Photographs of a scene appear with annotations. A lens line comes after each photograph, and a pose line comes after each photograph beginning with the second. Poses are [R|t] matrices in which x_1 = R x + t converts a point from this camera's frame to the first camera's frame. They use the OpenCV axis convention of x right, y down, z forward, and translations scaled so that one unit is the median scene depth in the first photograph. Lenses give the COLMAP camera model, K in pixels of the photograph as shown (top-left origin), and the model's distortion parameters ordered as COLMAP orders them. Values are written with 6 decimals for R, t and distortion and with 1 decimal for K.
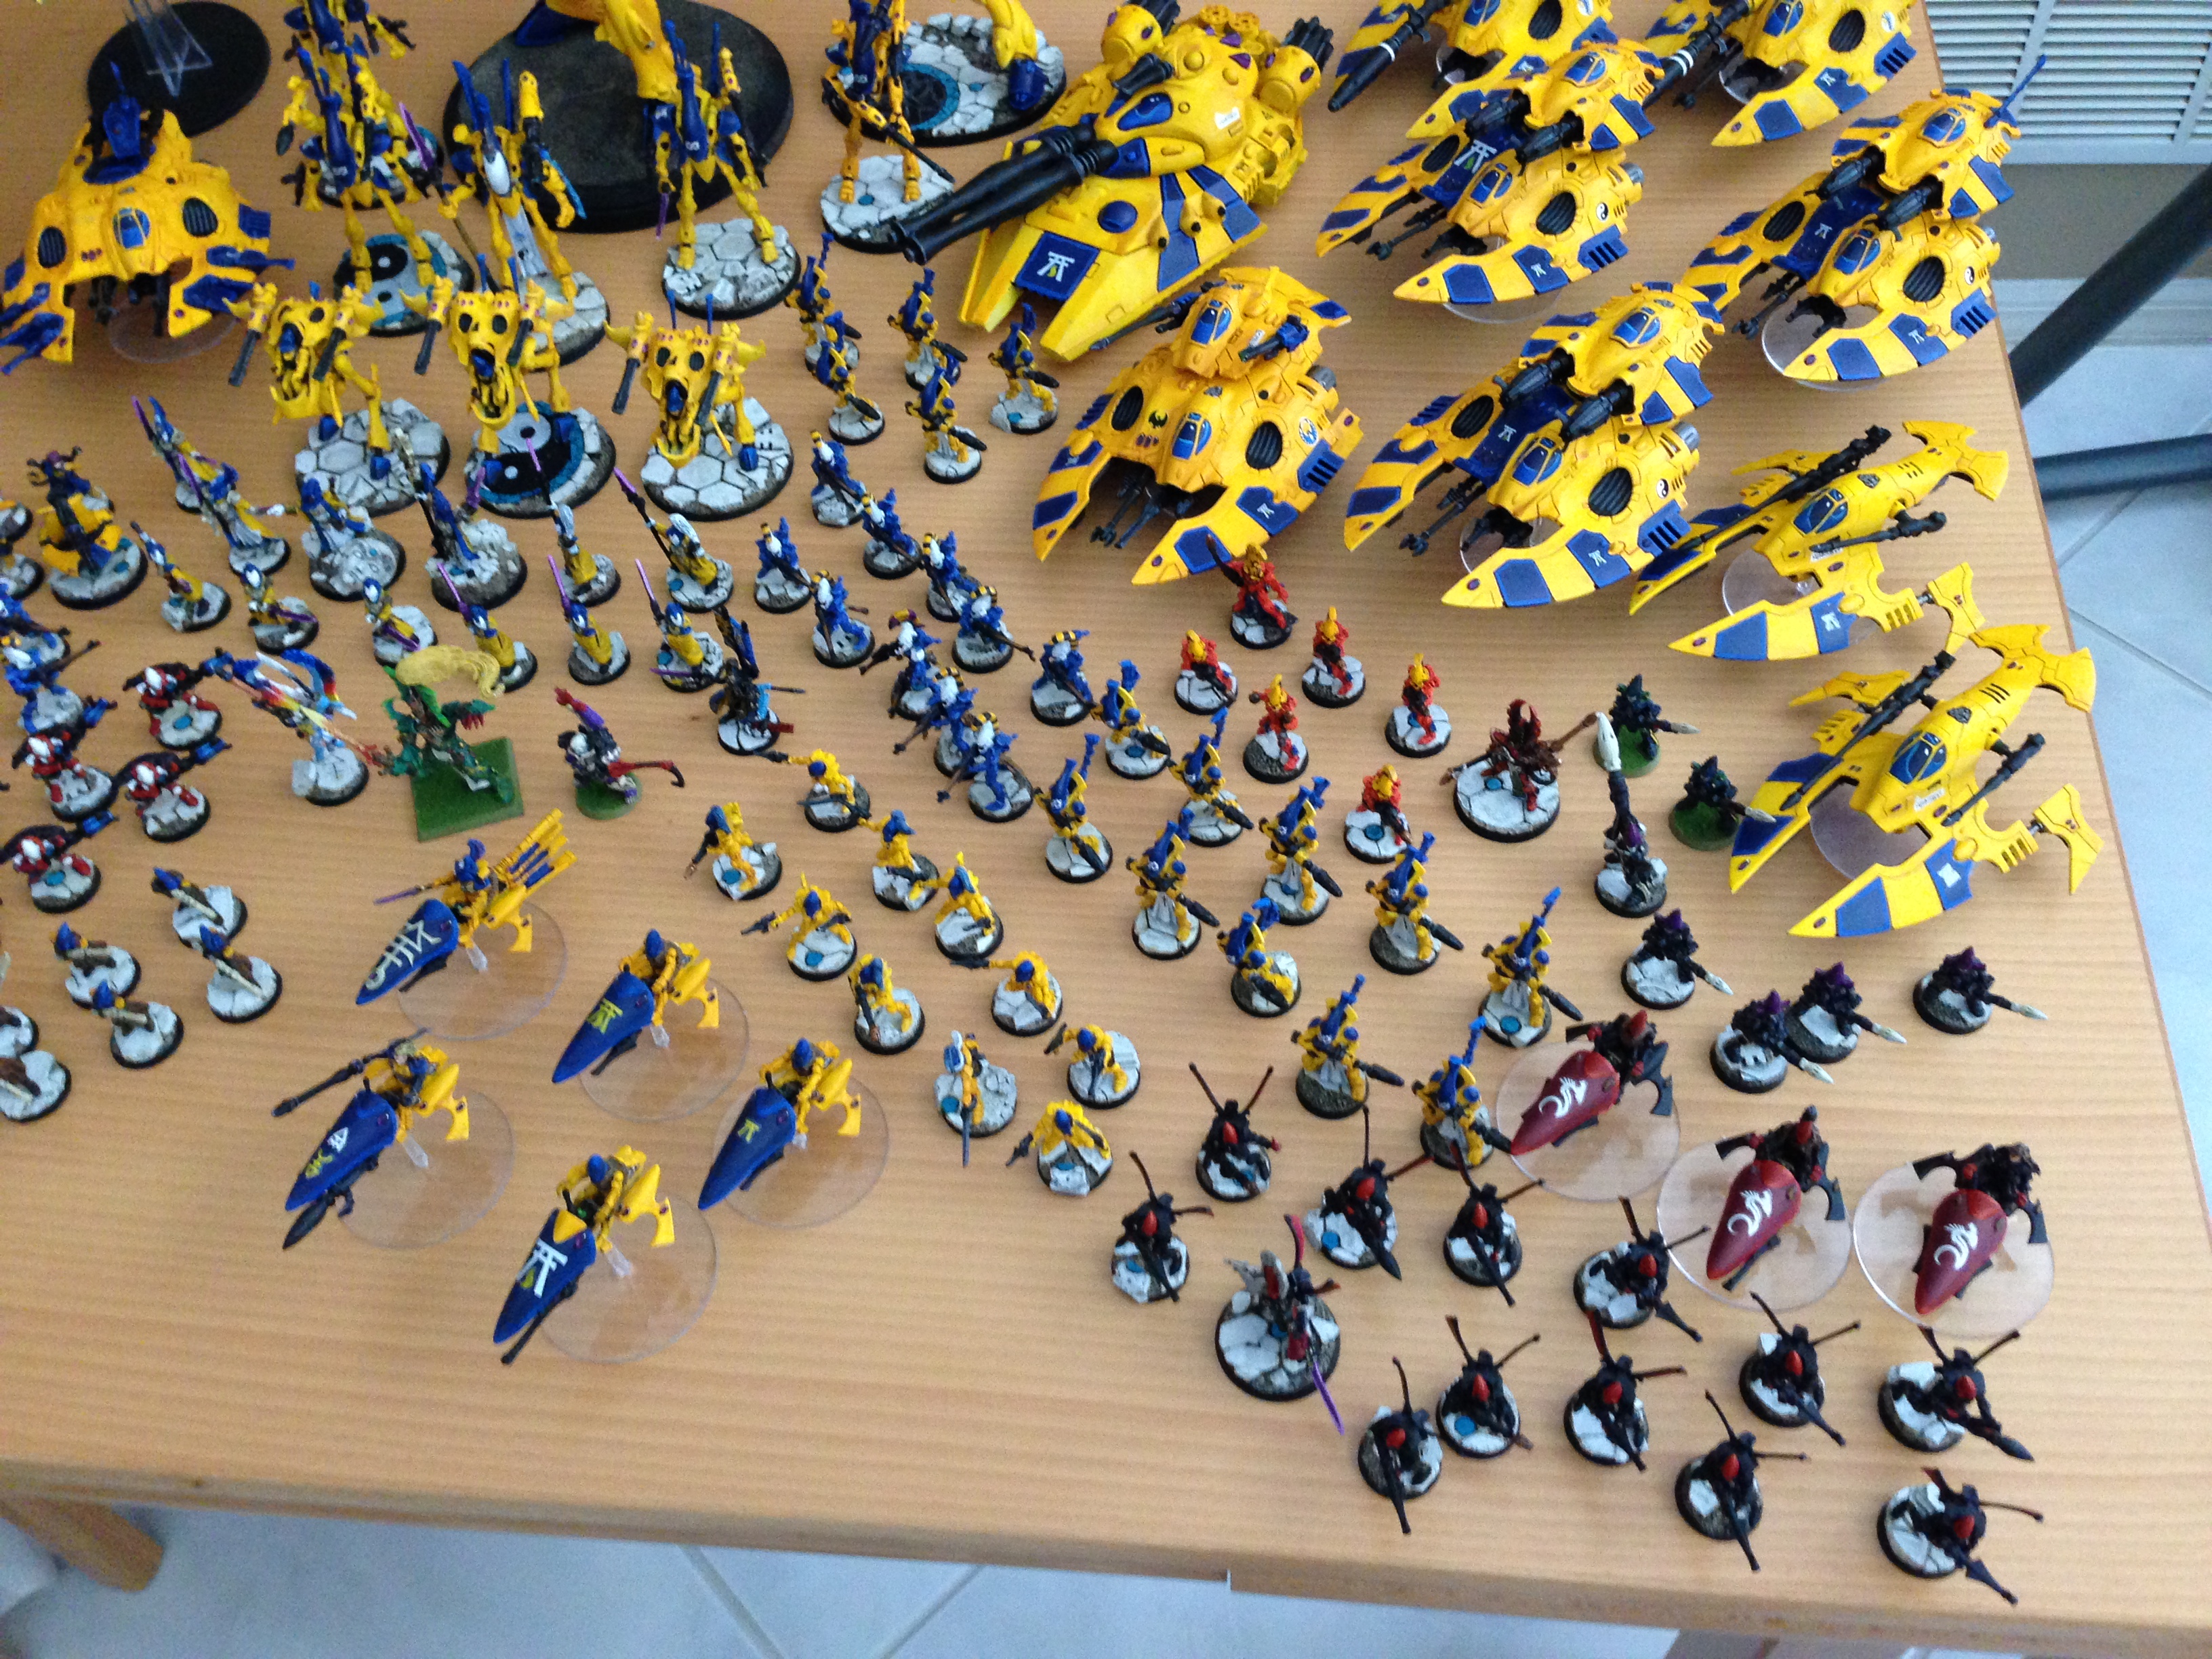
lens RADIAL K [[2039.8, 0, 1110.4], [0, 2039.8, 816.8], [0, 0, 1]] dist [0.140372, -0.239796]
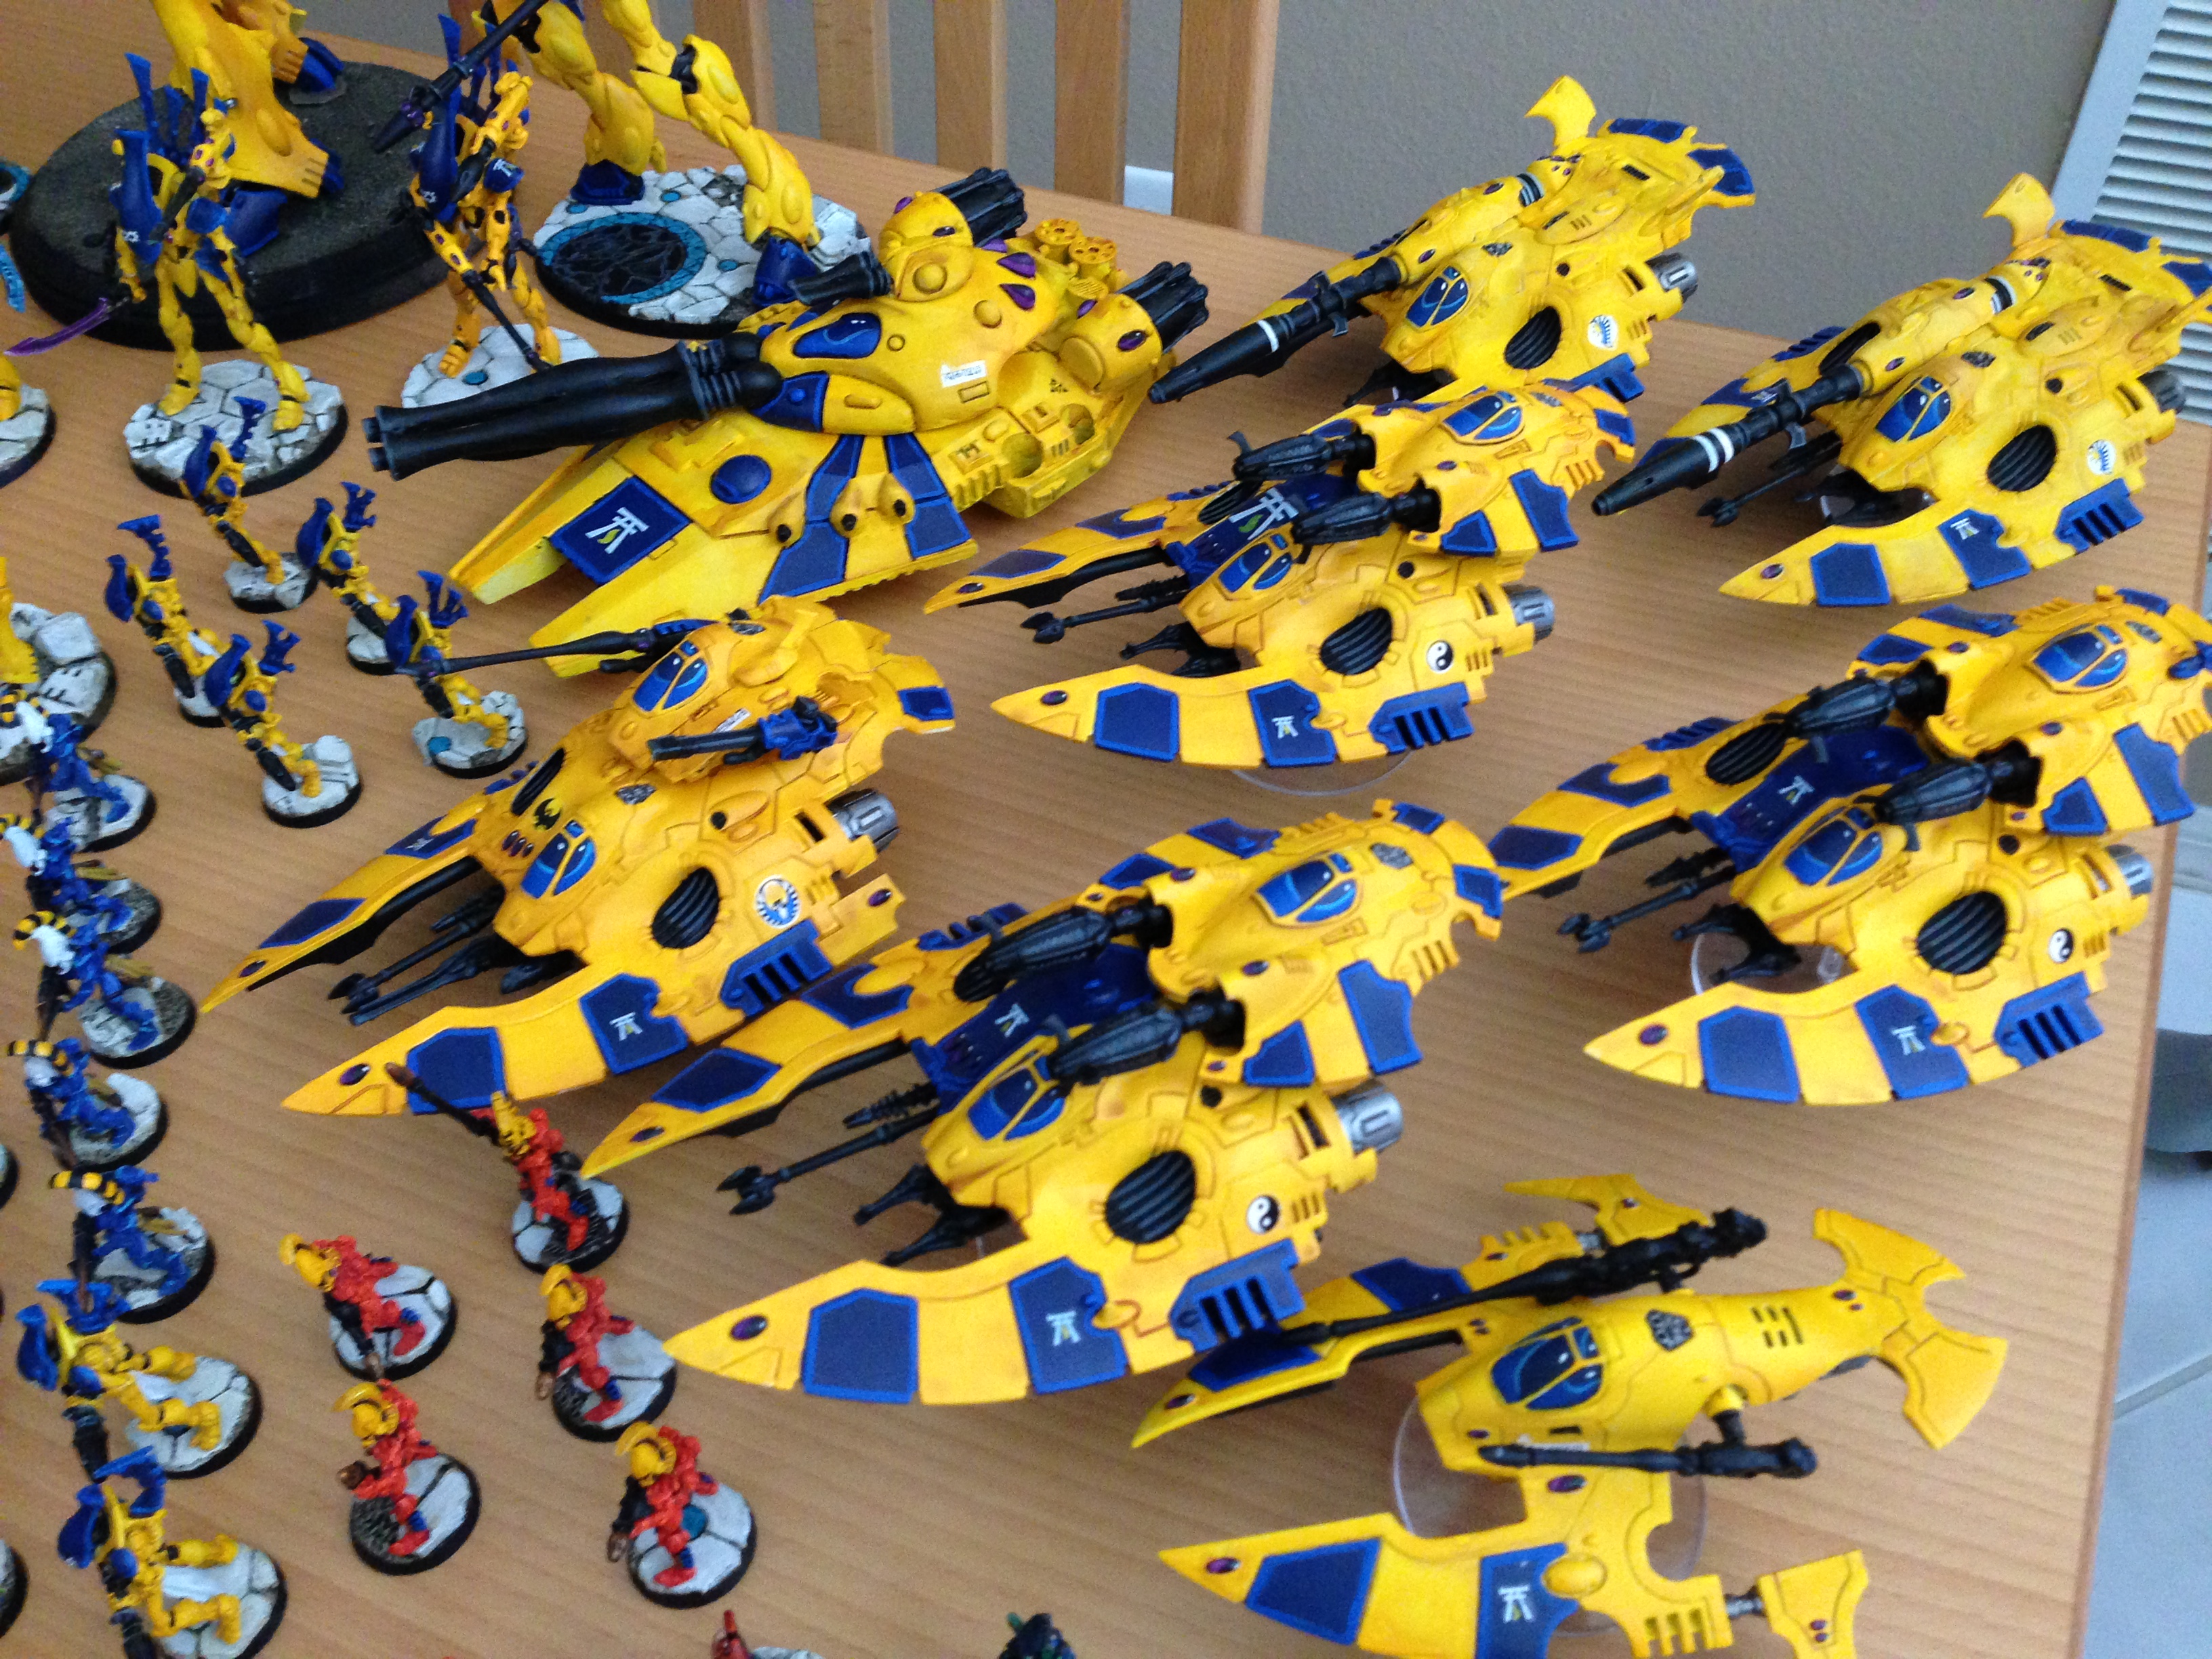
lens RADIAL K [[2054.0, 0, 1109.8], [0, 2054.0, 815.9], [0, 0, 1]] dist [0.102023, -0.150552]
pose [[0.949669, 0.247130, -0.192500, 0.279614], [-0.268223, 0.958939, -0.092158, -0.179443], [0.161821, 0.139152, 0.976960, 0.453973]]
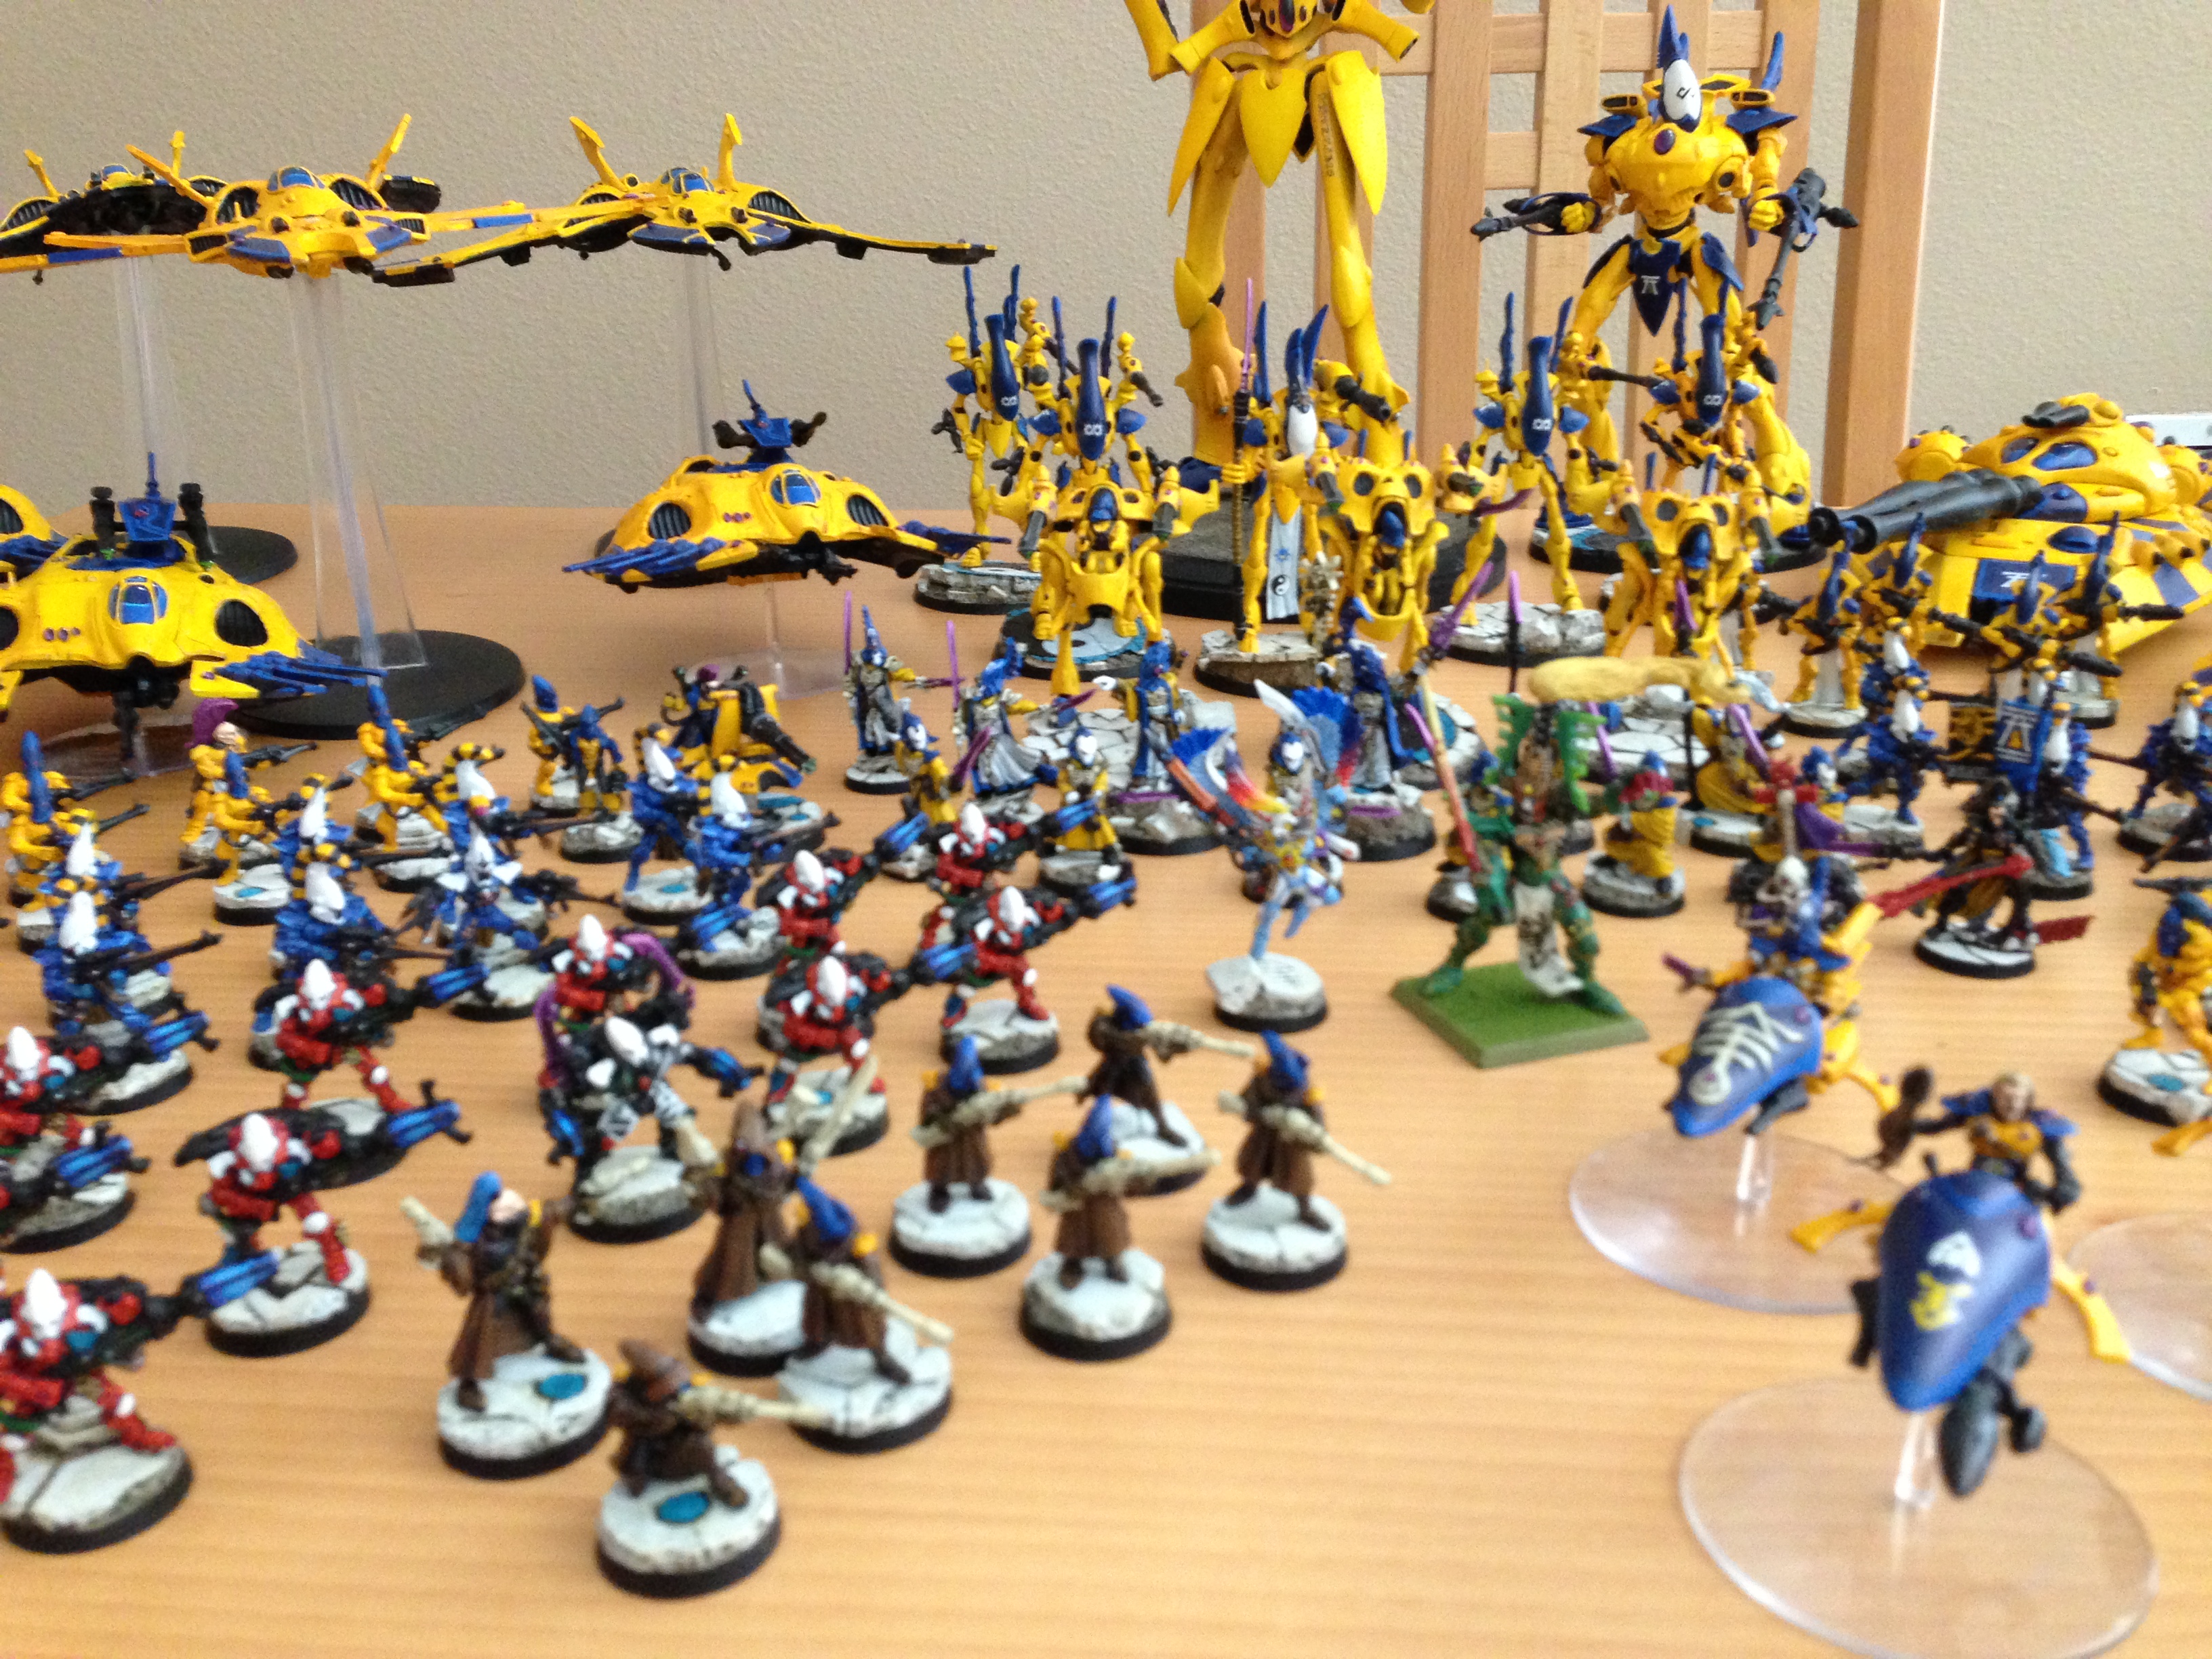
lens RADIAL K [[2026.1, 0, 1100.3], [0, 2026.1, 822.7], [0, 0, 1]] dist [0.111162, -0.159589]
pose [[0.998678, 0.020092, 0.047305, -0.418829], [0.009963, 0.827278, -0.561704, 0.229796], [-0.050420, 0.561433, 0.825985, 0.495746]]
